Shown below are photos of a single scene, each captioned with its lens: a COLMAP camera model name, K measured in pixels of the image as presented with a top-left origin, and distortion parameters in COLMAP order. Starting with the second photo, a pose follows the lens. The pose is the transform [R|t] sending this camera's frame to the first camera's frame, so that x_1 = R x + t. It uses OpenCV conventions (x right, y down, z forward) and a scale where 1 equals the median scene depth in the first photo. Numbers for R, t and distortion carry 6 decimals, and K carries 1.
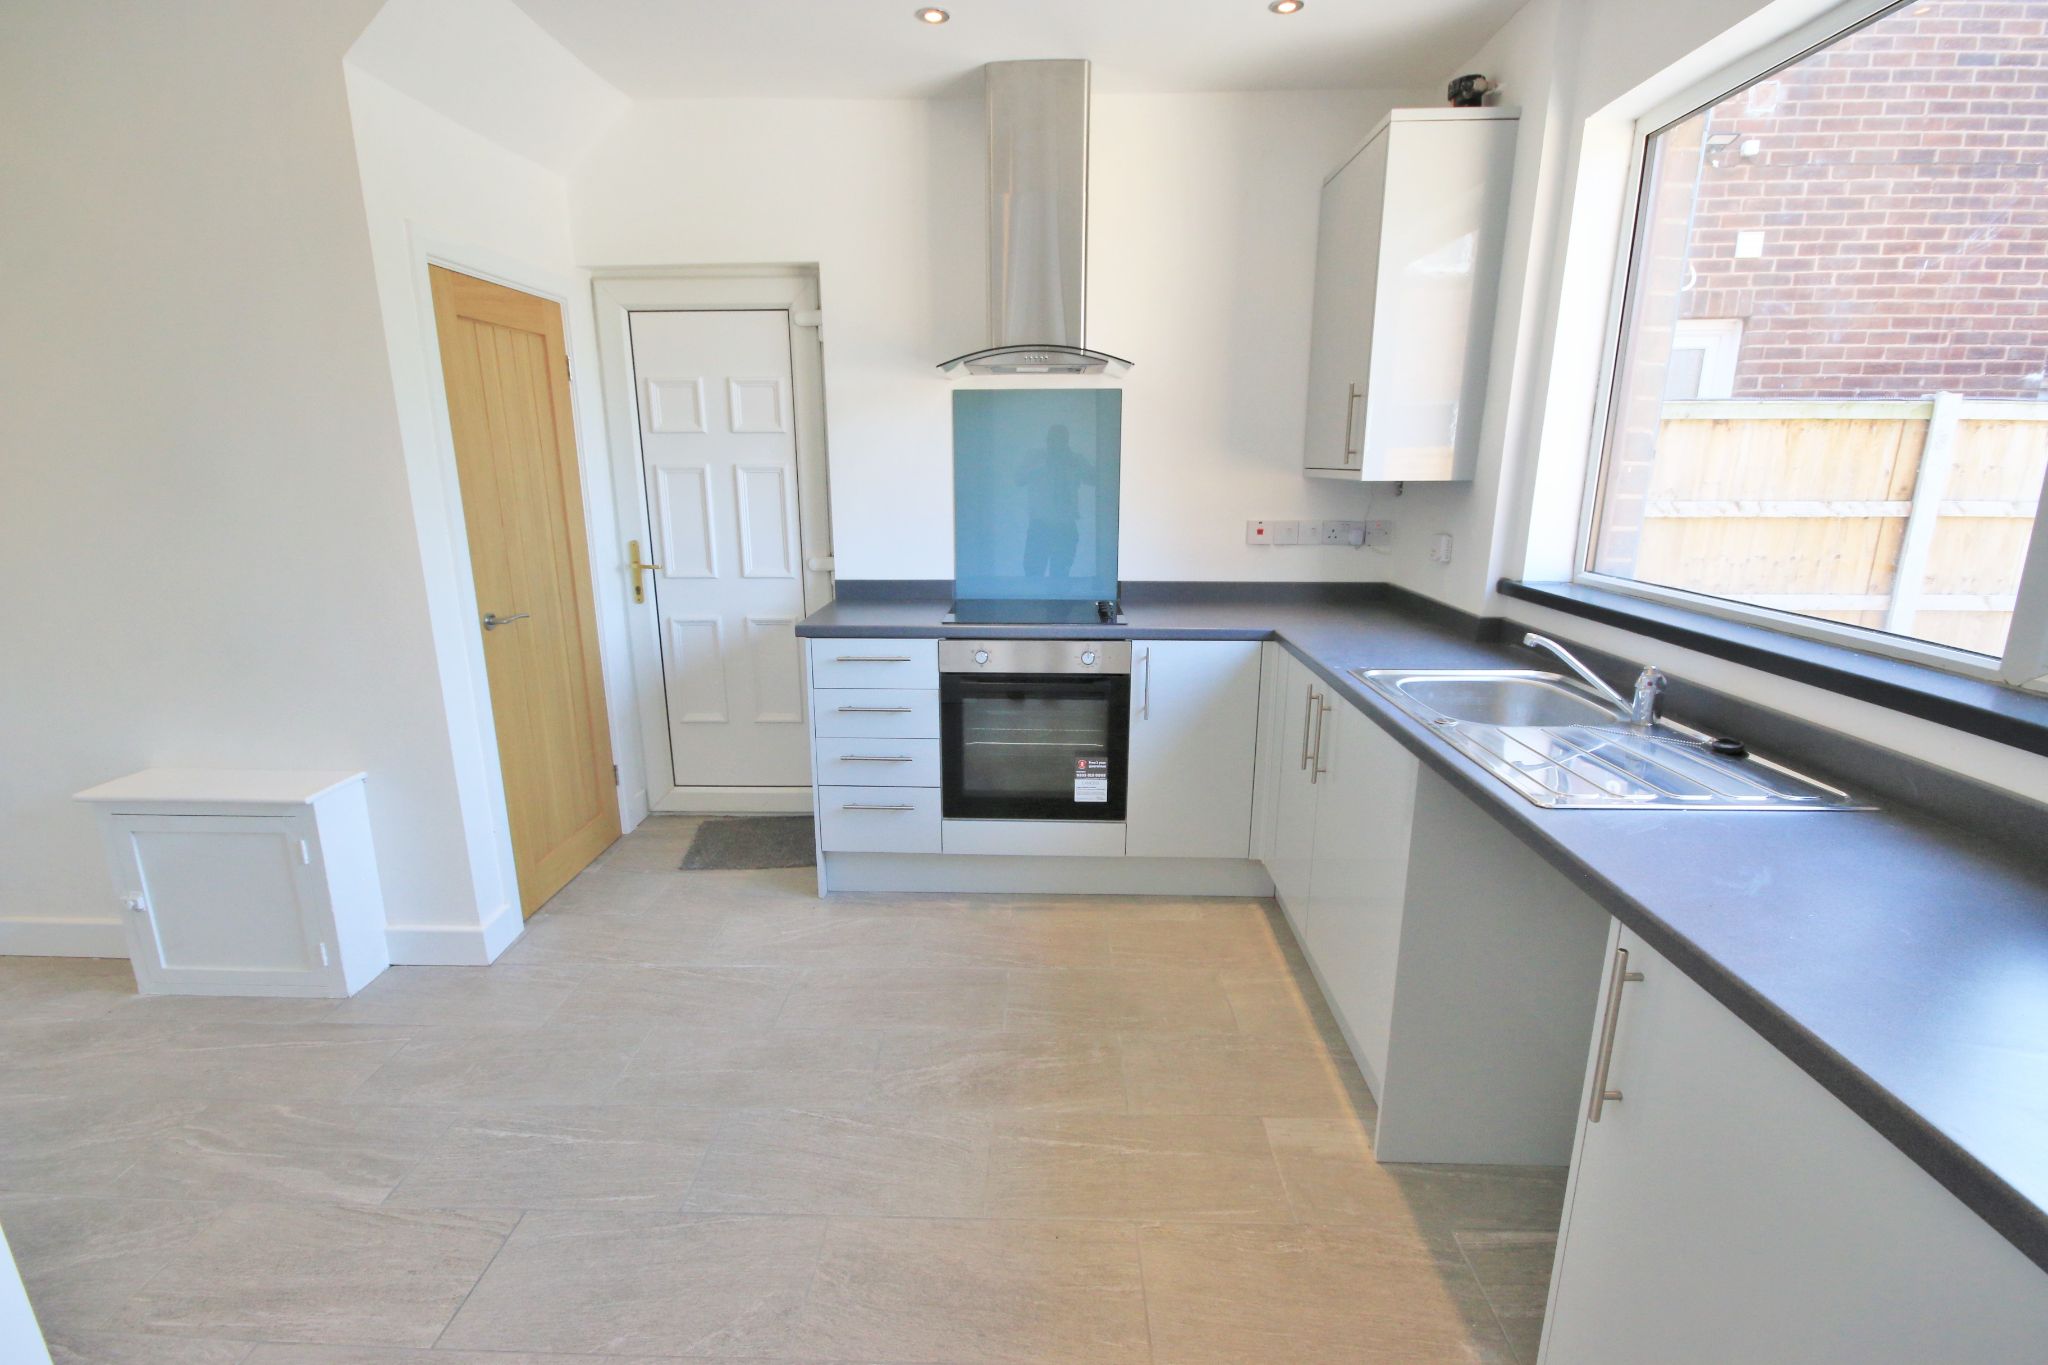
lens RADIAL K [[936.0, 0, 1018.9], [0, 936.0, 691.9], [0, 0, 1]] dist [0.000750, 0.000540]
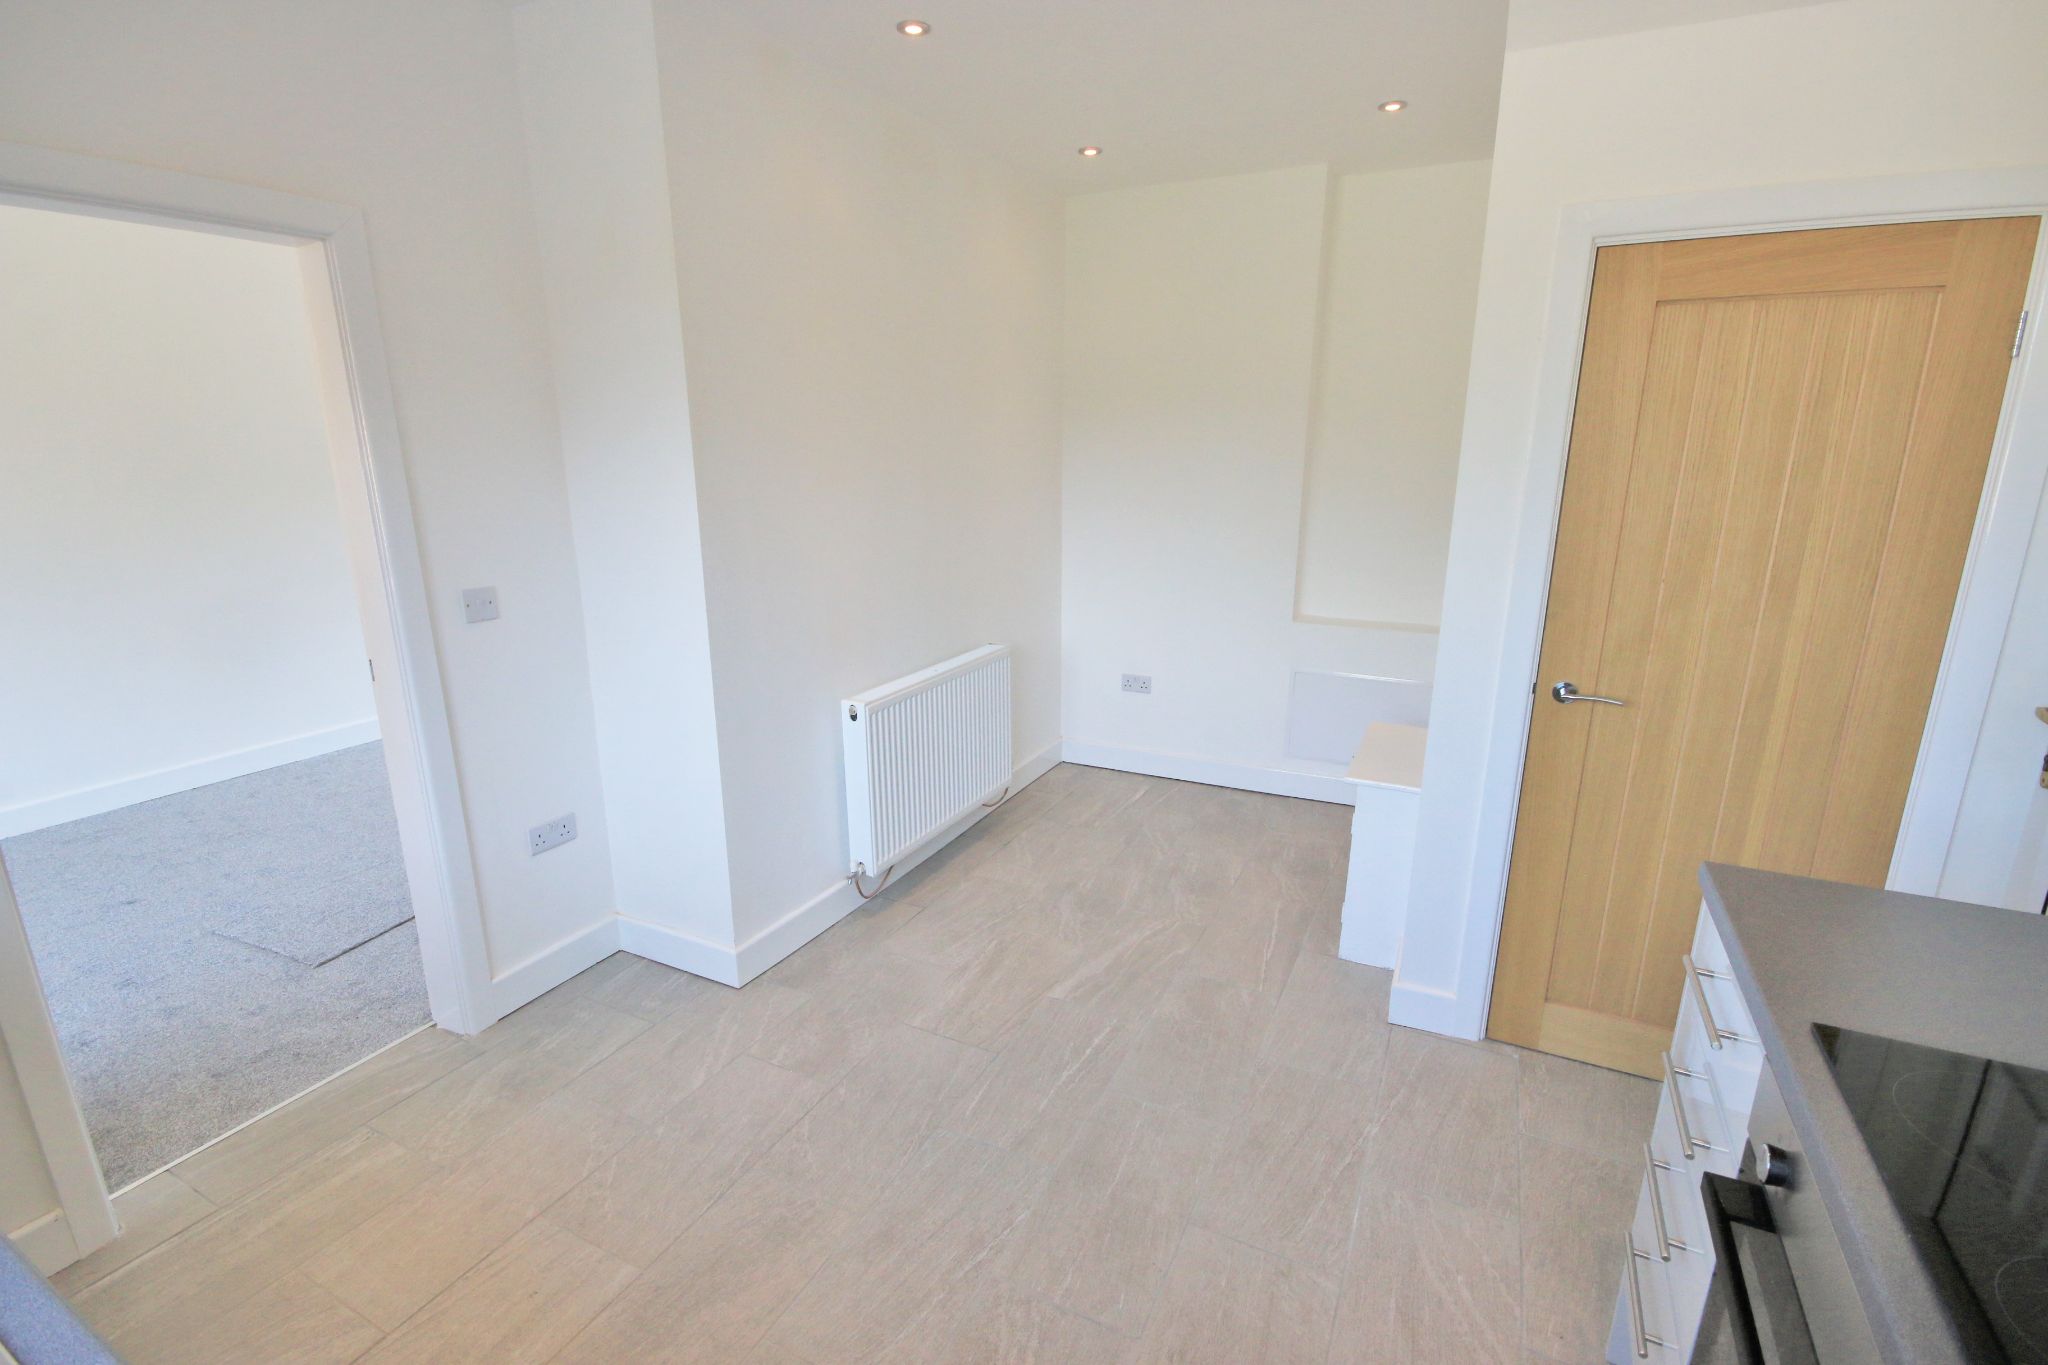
lens RADIAL K [[936.0, 0, 1018.9], [0, 936.0, 691.9], [0, 0, 1]] dist [0.000750, 0.000540]
pose [[-0.432133, 0.232248, -0.871391, 0.307682], [-0.212686, 0.912764, 0.348749, -0.236935], [0.876371, 0.336039, -0.345040, 0.802049]]
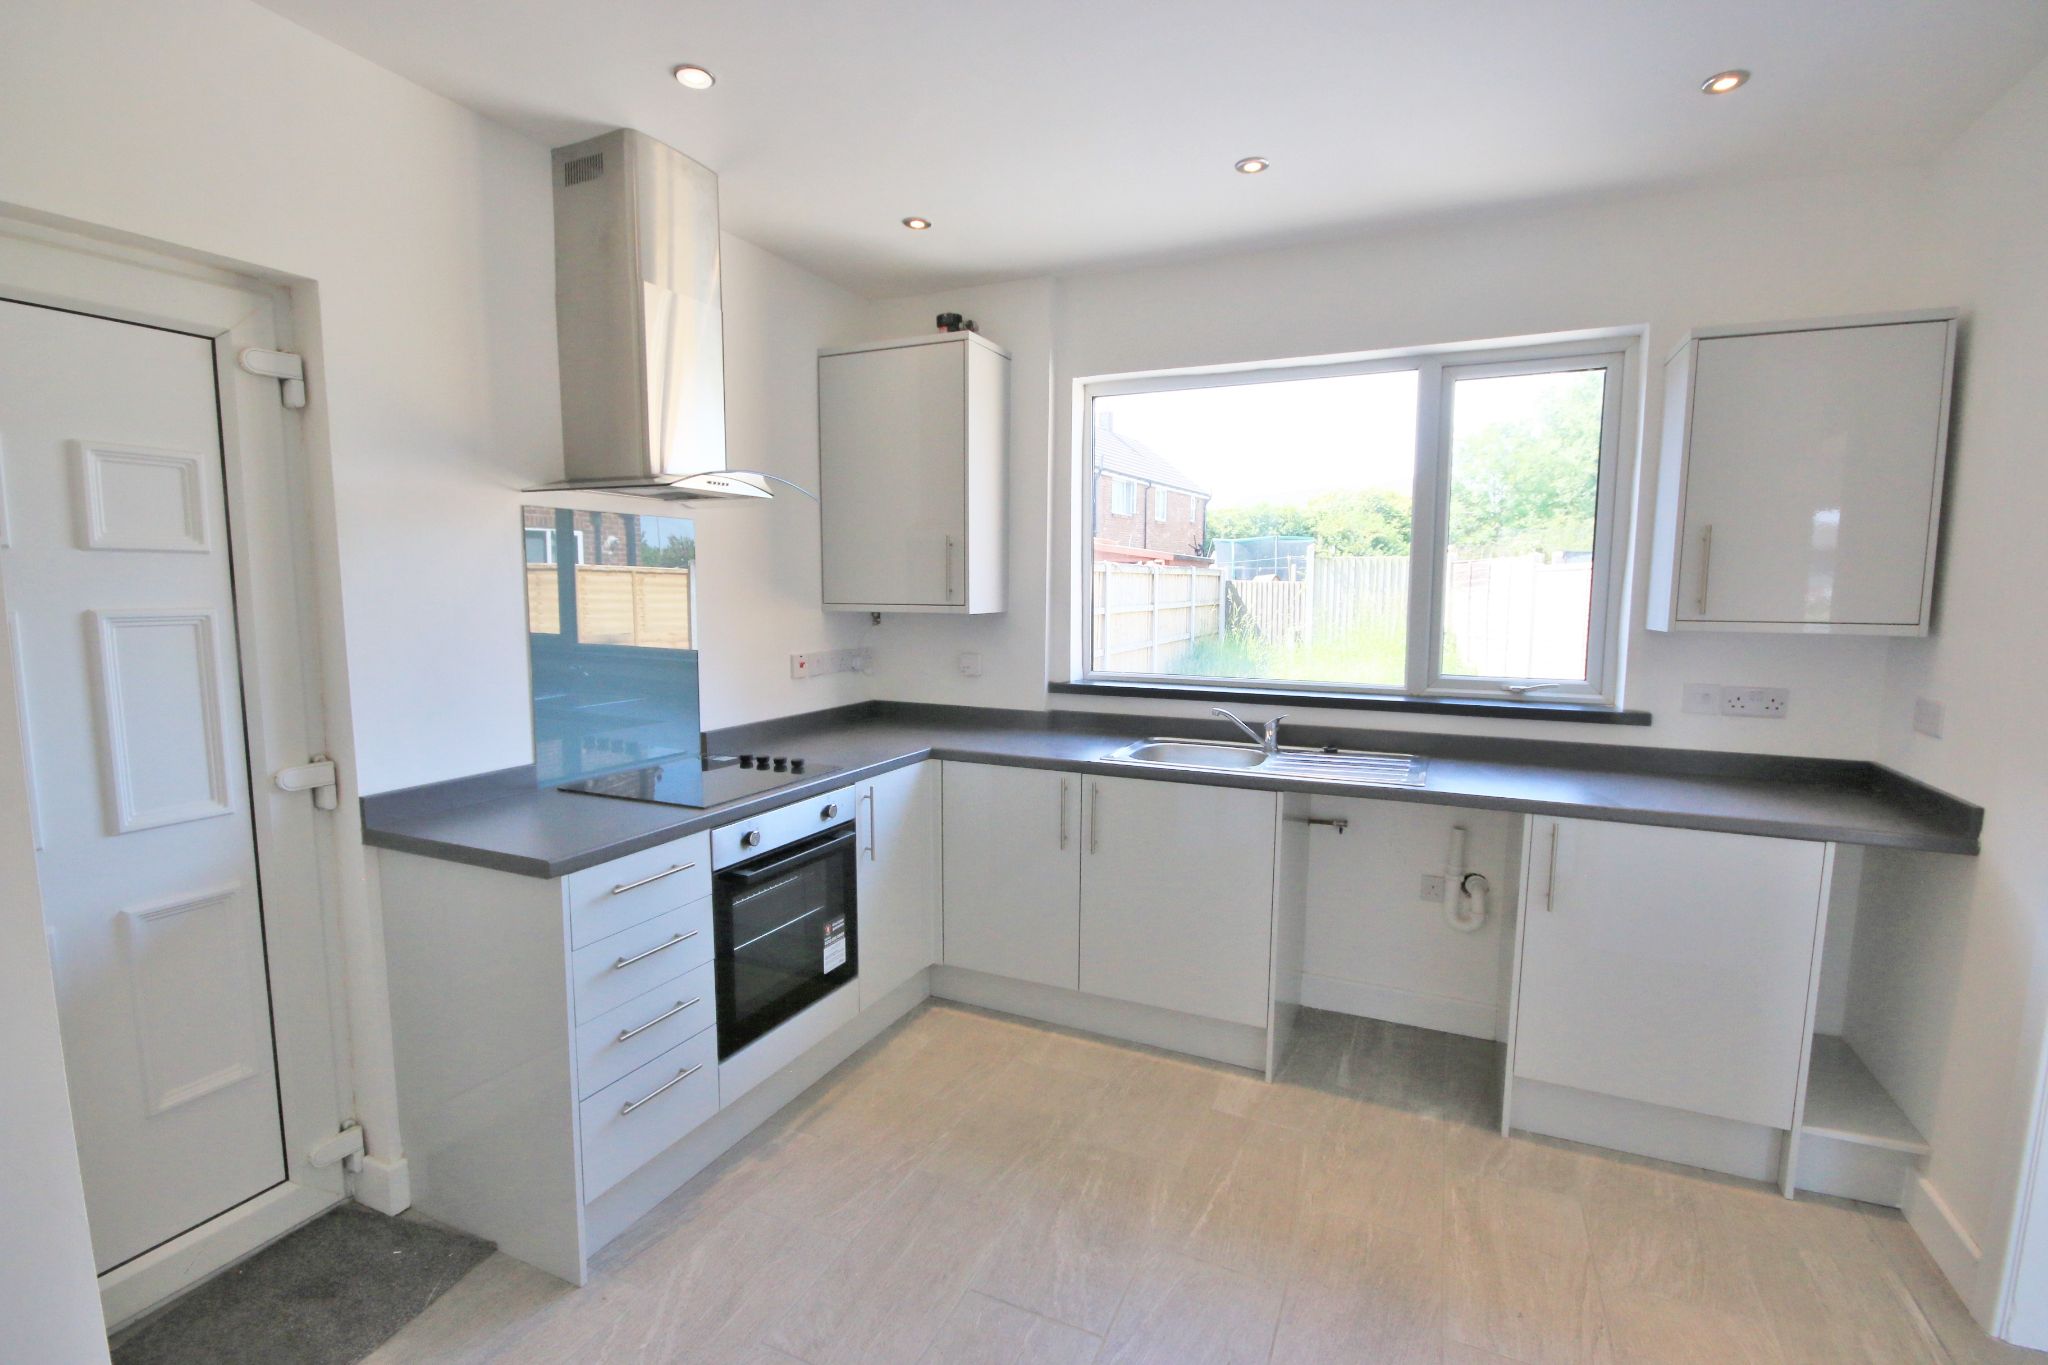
lens RADIAL K [[936.0, 0, 1018.9], [0, 936.0, 691.9], [0, 0, 1]] dist [0.000750, 0.000540]
pose [[0.390697, -0.100543, 0.915012, -0.659333], [0.215119, 0.976466, 0.015442, -0.119946], [-0.895031, 0.190804, 0.403131, 0.426908]]
